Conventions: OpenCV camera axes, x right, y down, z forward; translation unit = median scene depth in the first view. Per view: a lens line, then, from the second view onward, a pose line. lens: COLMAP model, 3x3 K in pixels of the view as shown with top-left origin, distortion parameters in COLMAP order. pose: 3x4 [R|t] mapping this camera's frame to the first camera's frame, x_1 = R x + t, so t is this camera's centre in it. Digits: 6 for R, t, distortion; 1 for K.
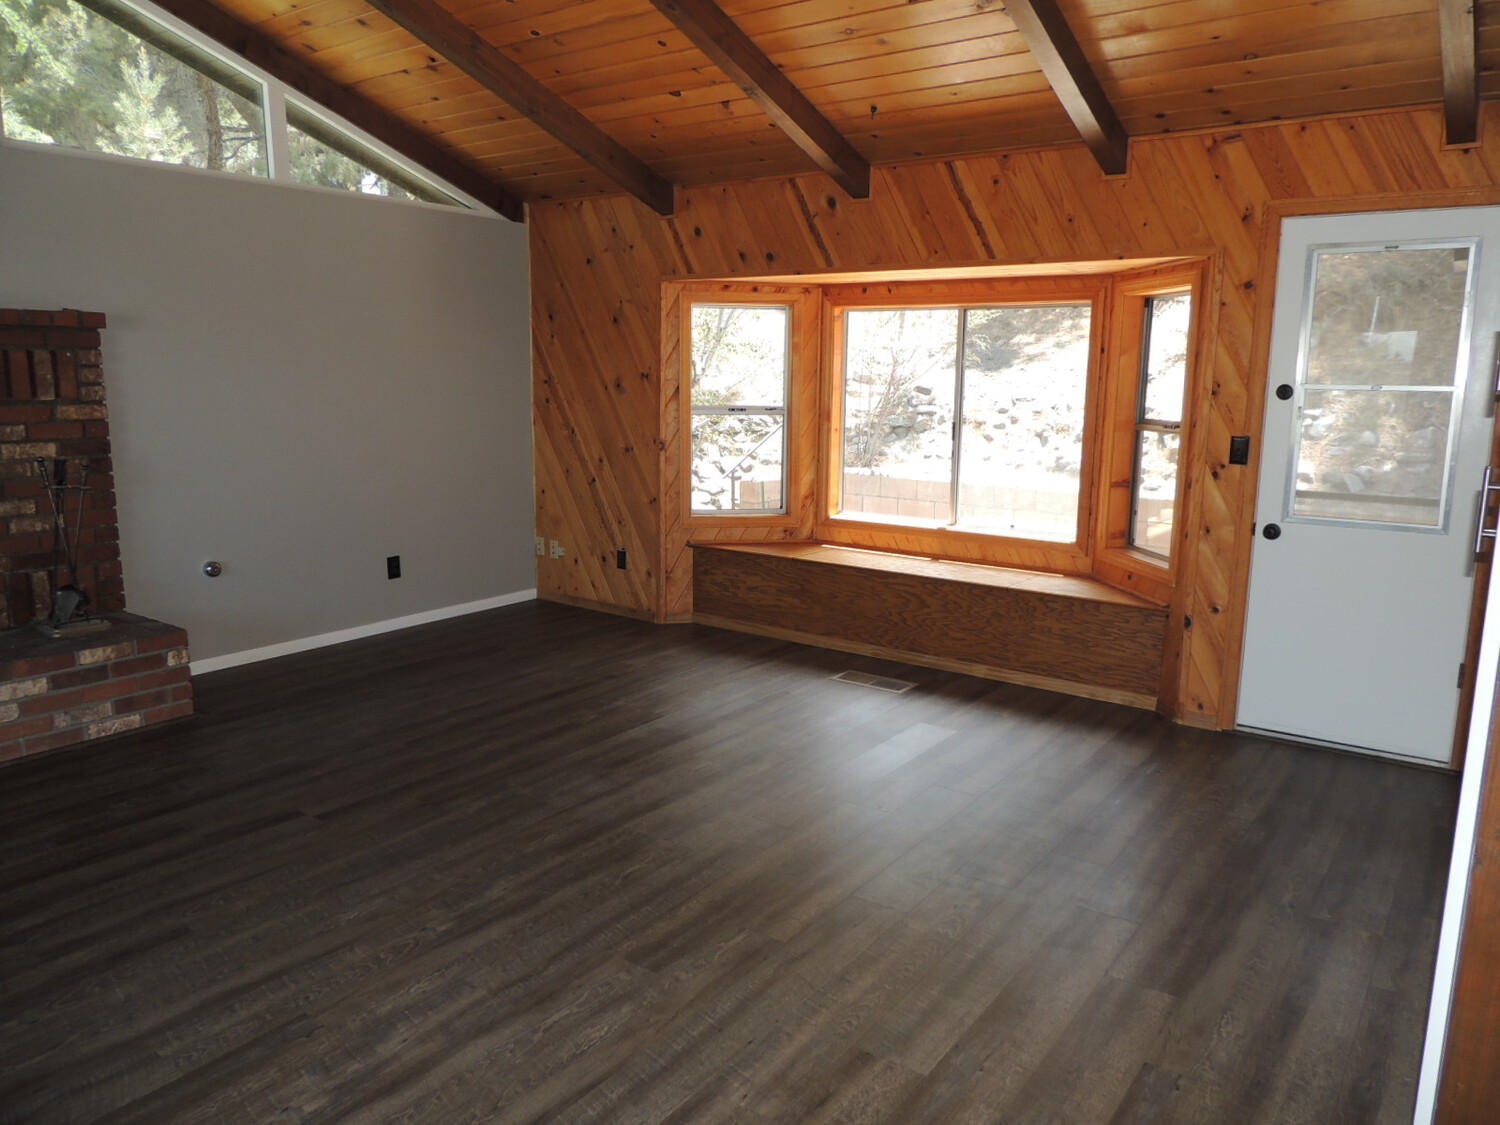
lens RADIAL K [[1066.7, 0, 754.0], [0, 1066.7, 561.4], [0, 0, 1]] dist [-0.011600, -0.001793]
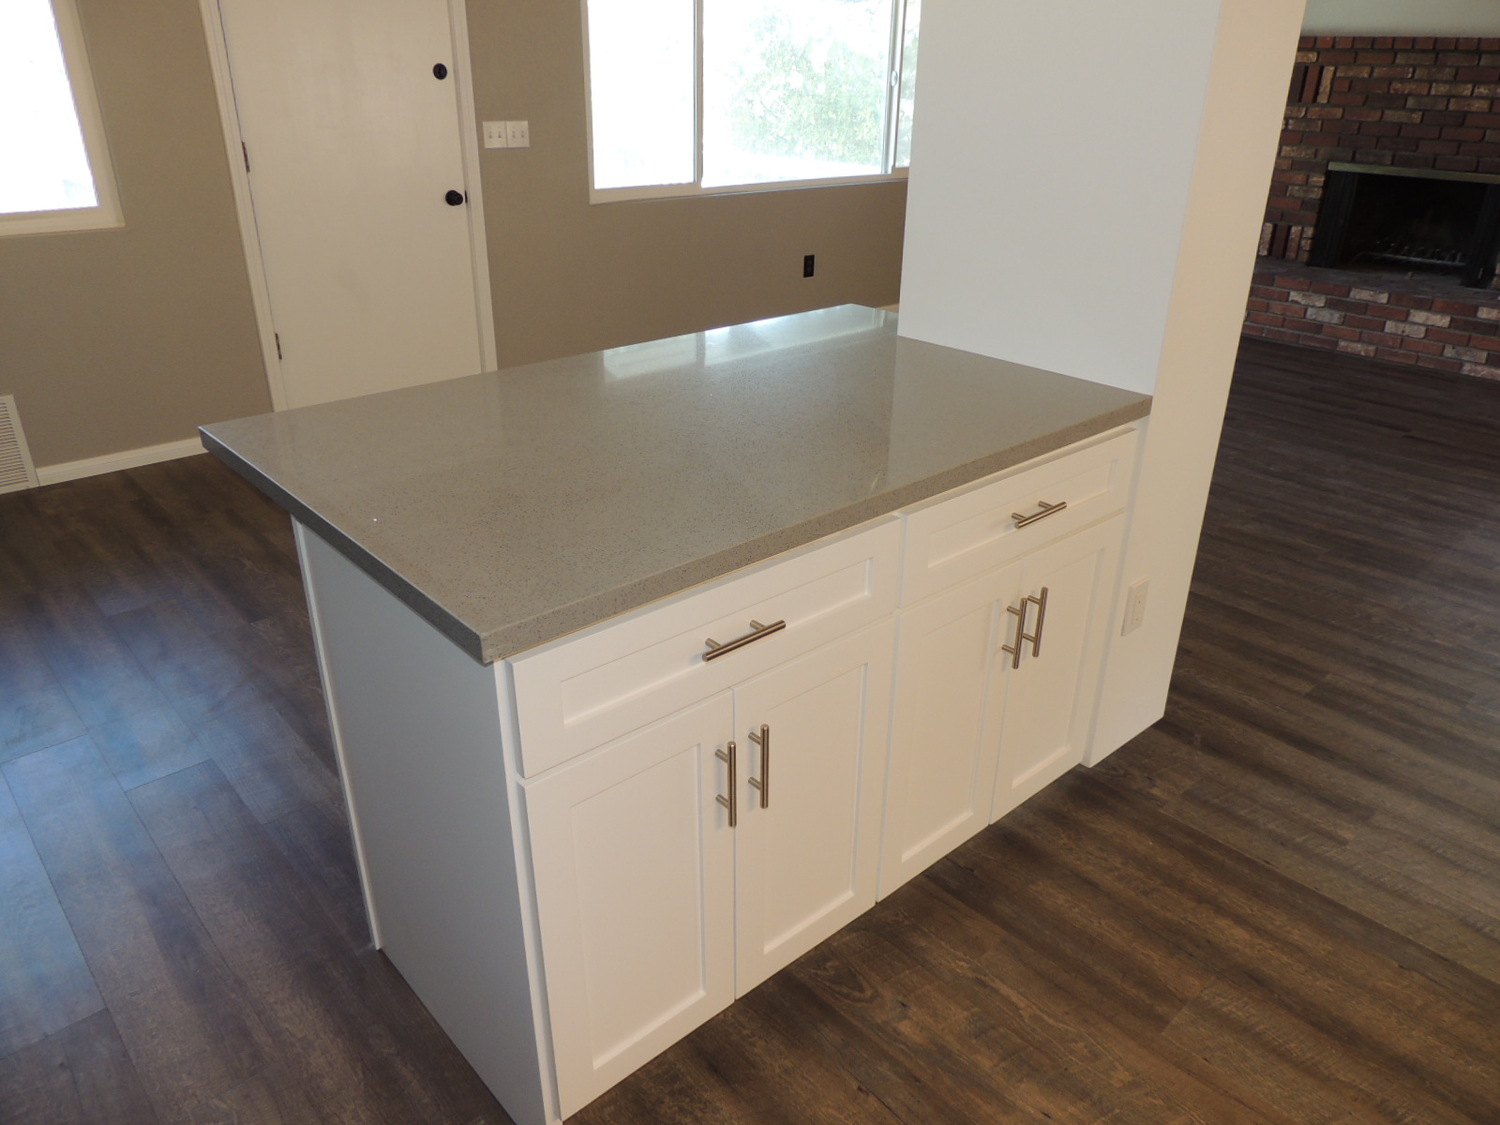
lens RADIAL K [[1066.7, 0, 752.9], [0, 1066.7, 561.6], [0, 0, 1]] dist [-0.011600, -0.001793]
pose [[-0.223196, 0.393199, -0.891952, 1.104527], [-0.189209, 0.880156, 0.435346, -0.050740], [0.956234, 0.265933, -0.122050, 0.443051]]
